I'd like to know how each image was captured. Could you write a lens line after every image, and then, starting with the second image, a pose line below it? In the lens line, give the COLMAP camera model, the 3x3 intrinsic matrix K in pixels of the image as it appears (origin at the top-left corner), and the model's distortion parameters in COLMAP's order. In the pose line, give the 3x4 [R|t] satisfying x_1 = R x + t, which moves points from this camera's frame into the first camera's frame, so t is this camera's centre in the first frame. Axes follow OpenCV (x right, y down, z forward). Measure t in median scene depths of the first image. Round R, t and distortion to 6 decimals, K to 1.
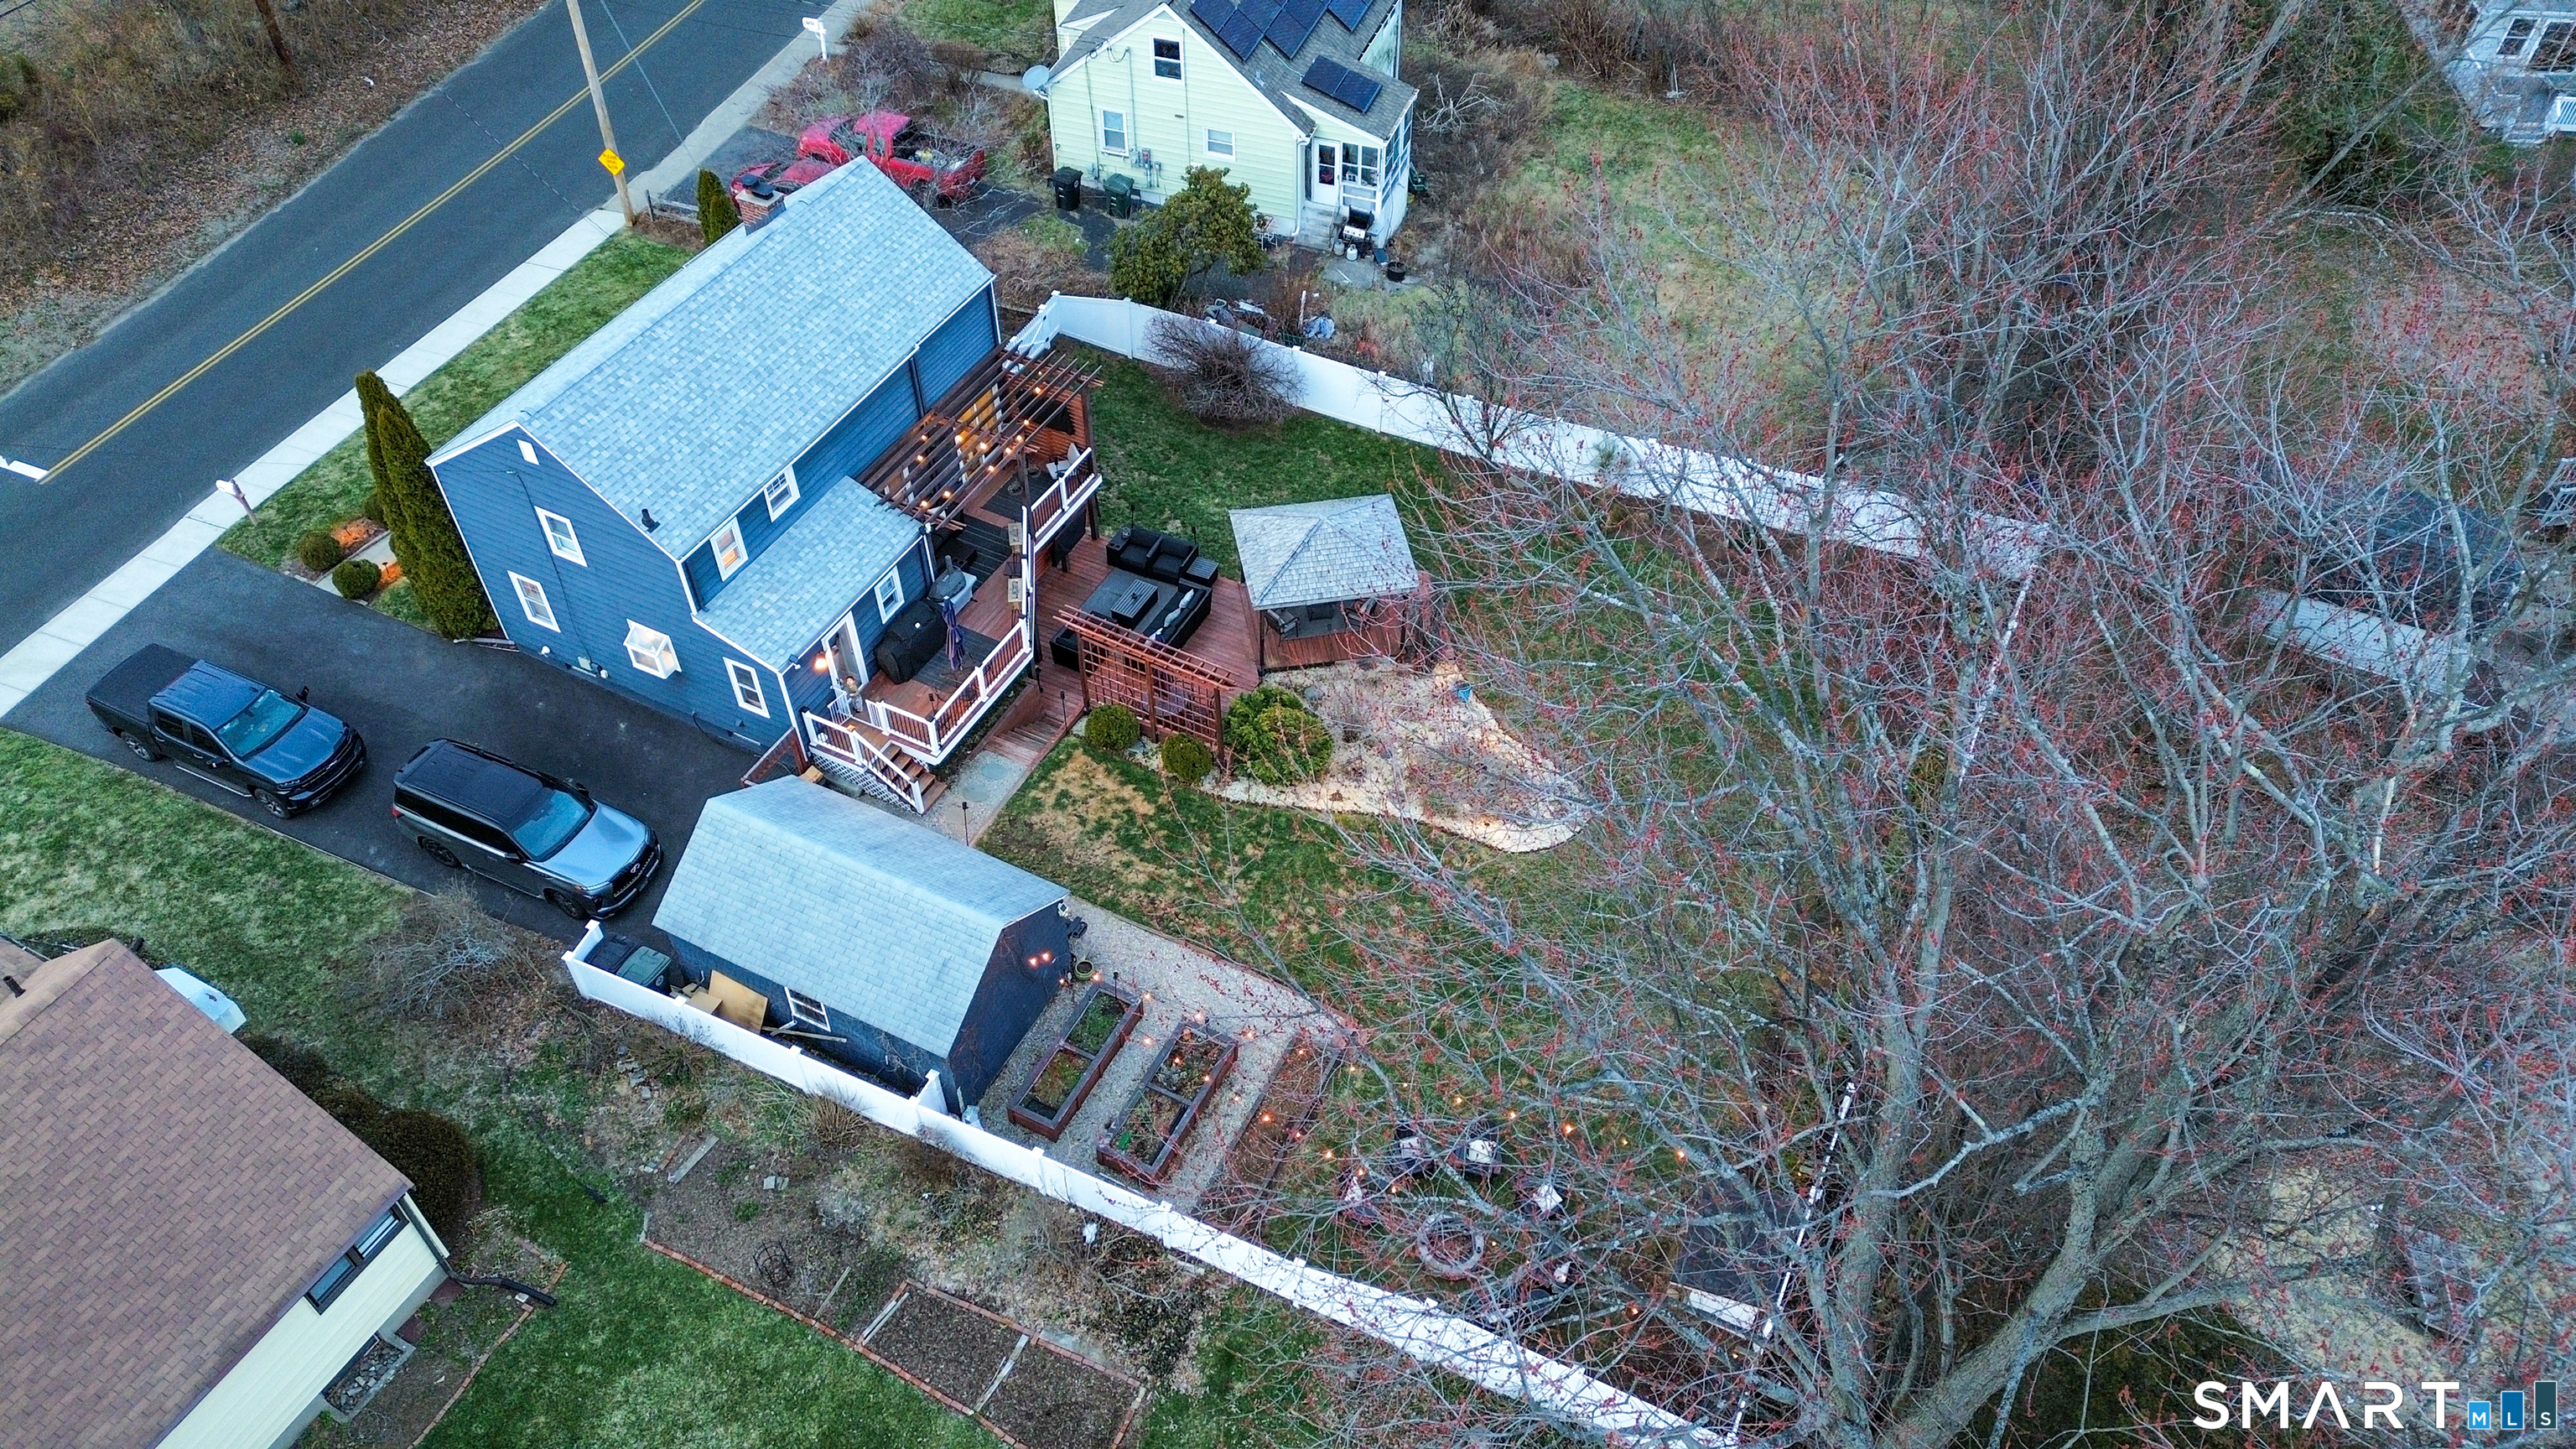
lens RADIAL K [[1762.7, 0, 1315.9], [0, 1762.7, 728.4], [0, 0, 1]] dist [0.048367, -0.062662]
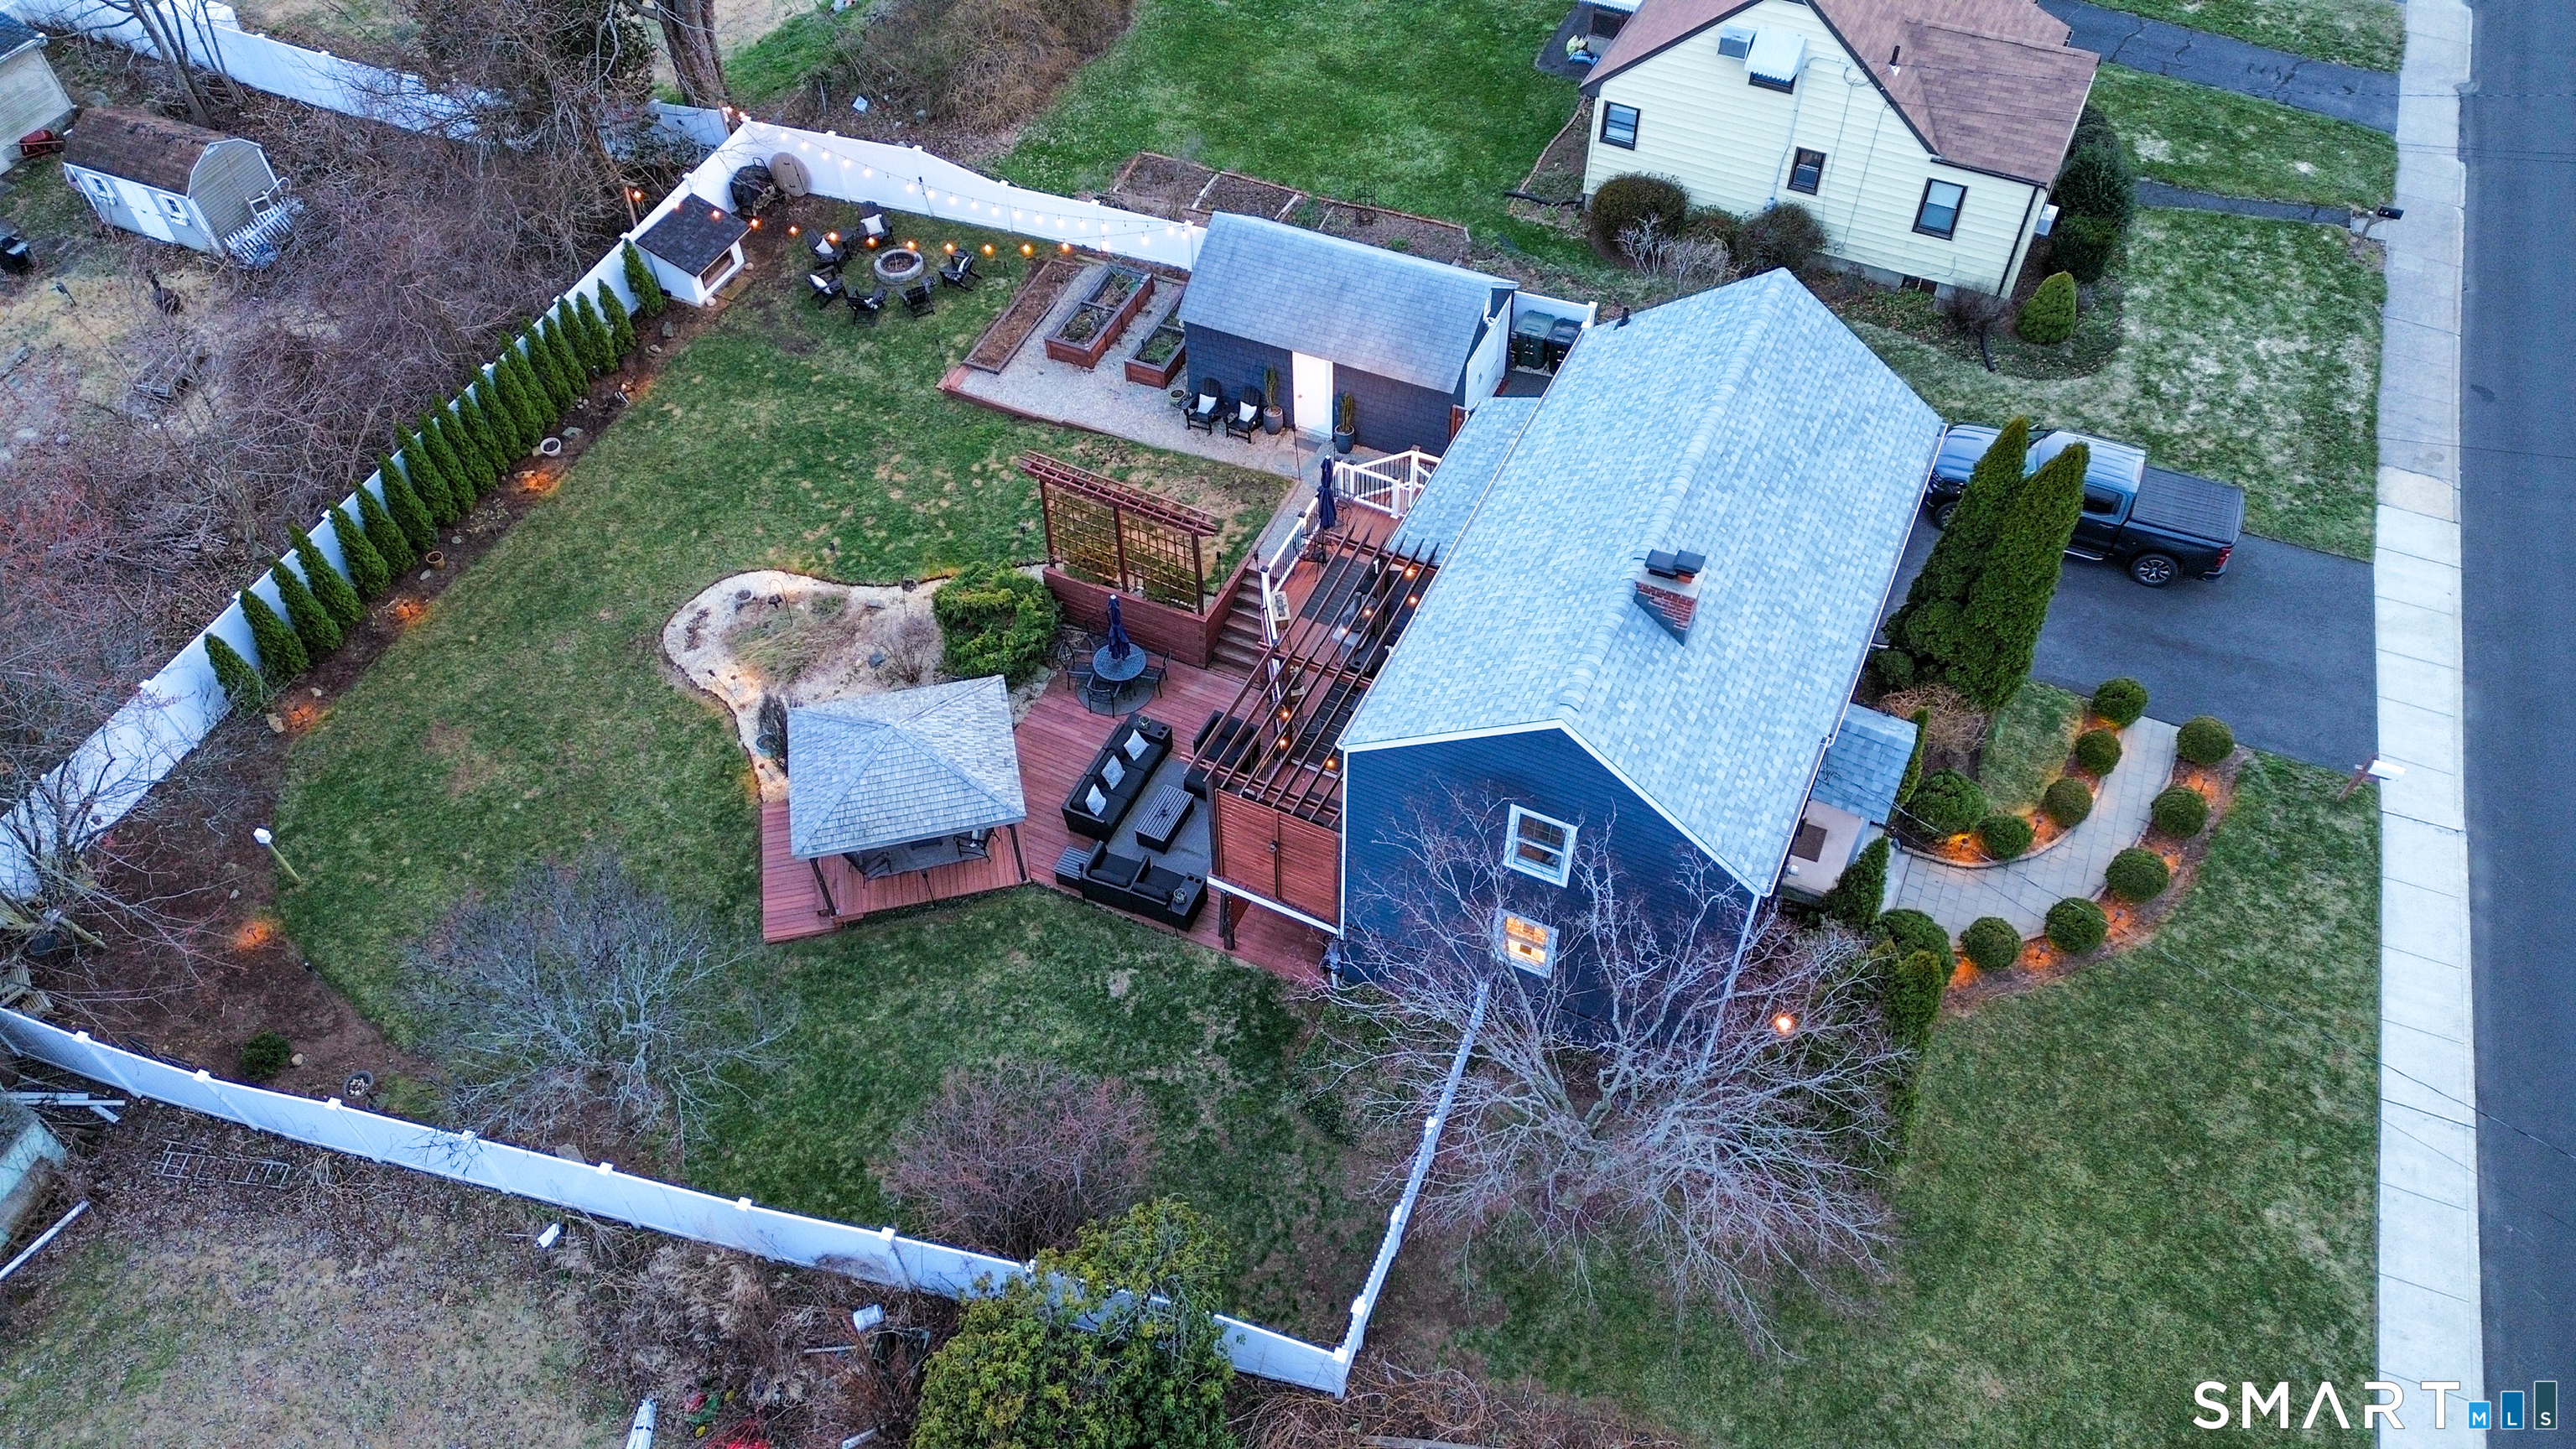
lens RADIAL K [[1824.4, 0, 1294.4], [0, 1824.4, 722.9], [0, 0, 1]] dist [0.075613, -0.059255]
pose [[-0.999555, 0.011992, -0.027310, -0.160696], [-0.028361, -0.098591, 0.994724, -1.004163], [0.009236, 0.995056, 0.098887, 1.023931]]
